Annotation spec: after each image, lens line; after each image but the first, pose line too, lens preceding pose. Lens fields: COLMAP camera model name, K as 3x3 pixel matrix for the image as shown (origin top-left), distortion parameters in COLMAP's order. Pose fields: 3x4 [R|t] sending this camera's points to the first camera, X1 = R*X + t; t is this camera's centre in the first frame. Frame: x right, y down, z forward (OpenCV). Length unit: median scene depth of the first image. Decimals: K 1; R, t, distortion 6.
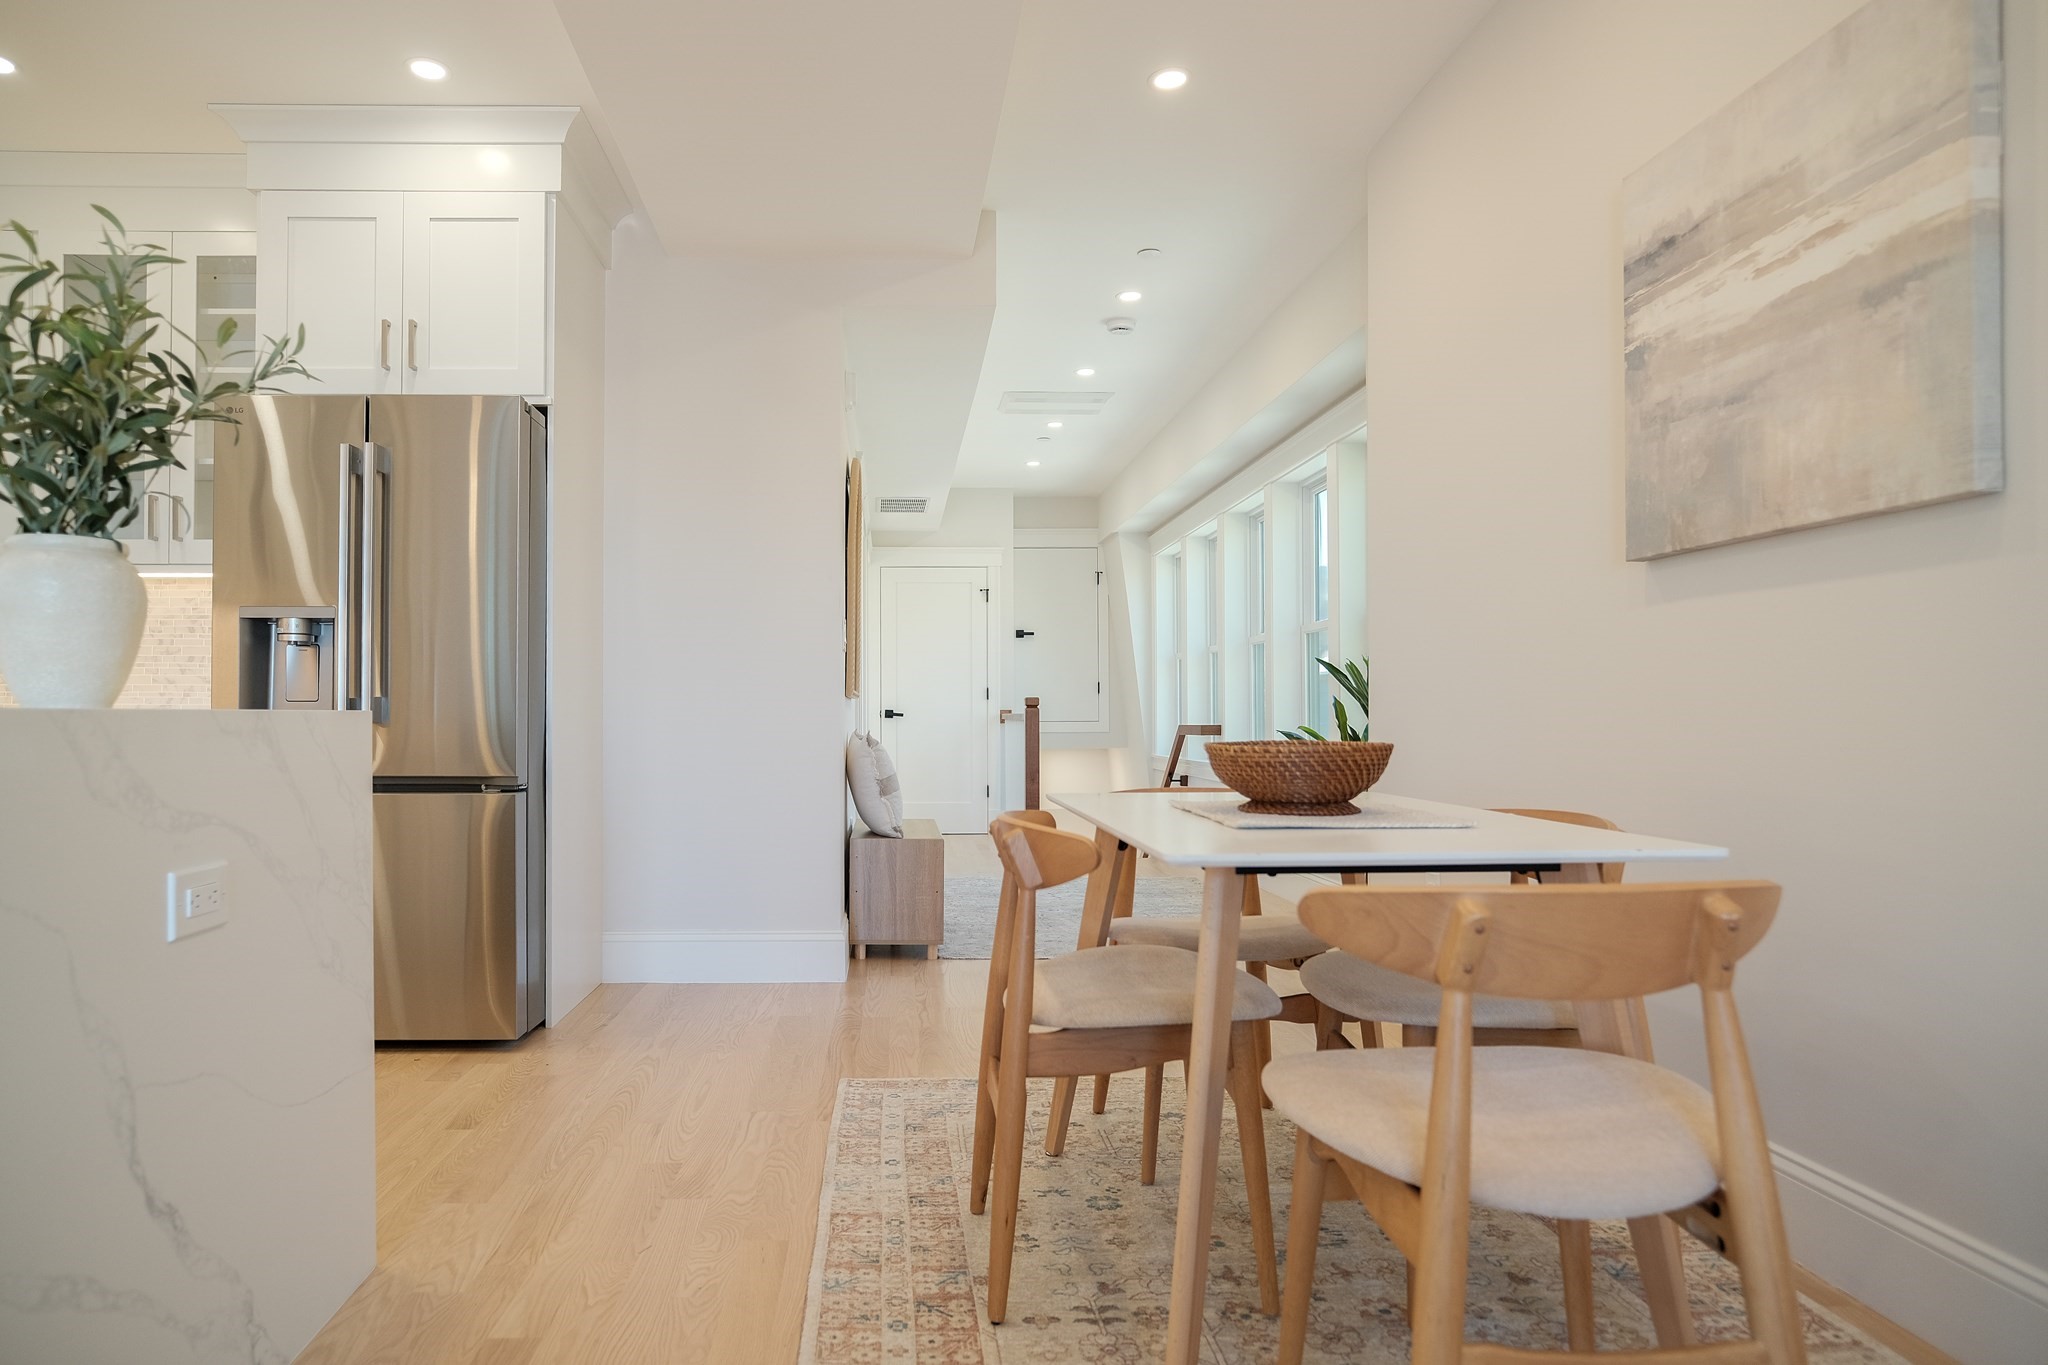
lens RADIAL K [[1193.8, 0, 1007.5], [0, 1193.8, 689.3], [0, 0, 1]] dist [-0.003661, 0.012485]
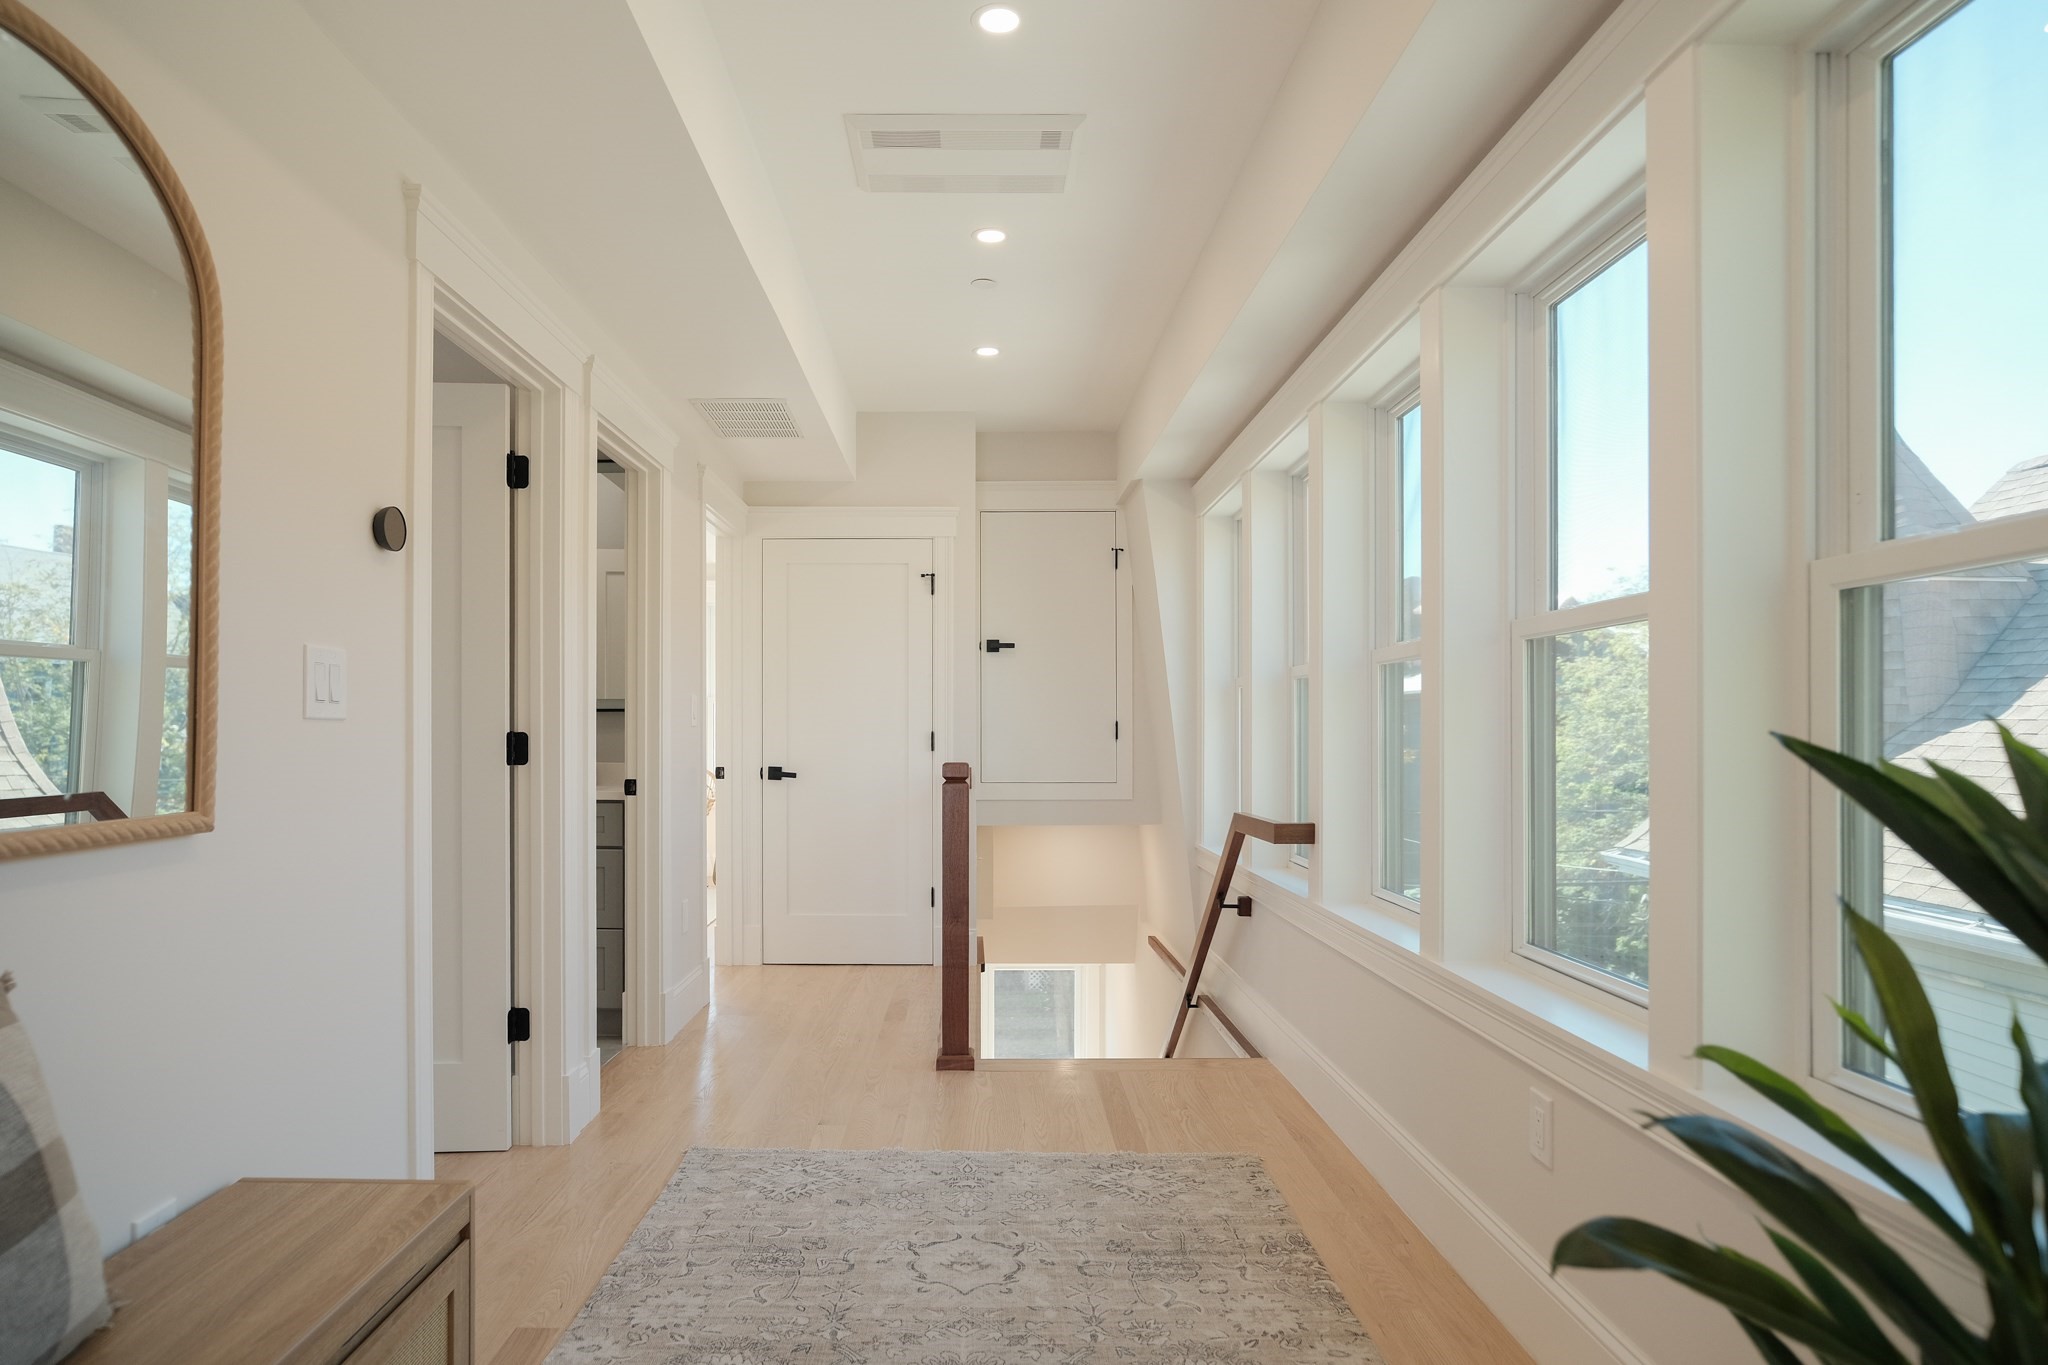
lens RADIAL K [[1150.7, 0, 1022.4], [0, 1150.7, 722.1], [0, 0, 1]] dist [-0.001504, 0.000299]
pose [[0.998068, 0.002976, -0.062063, 0.075614], [-0.001865, 0.999837, 0.017957, -0.019363], [0.062106, -0.017807, 0.997911, 0.448629]]
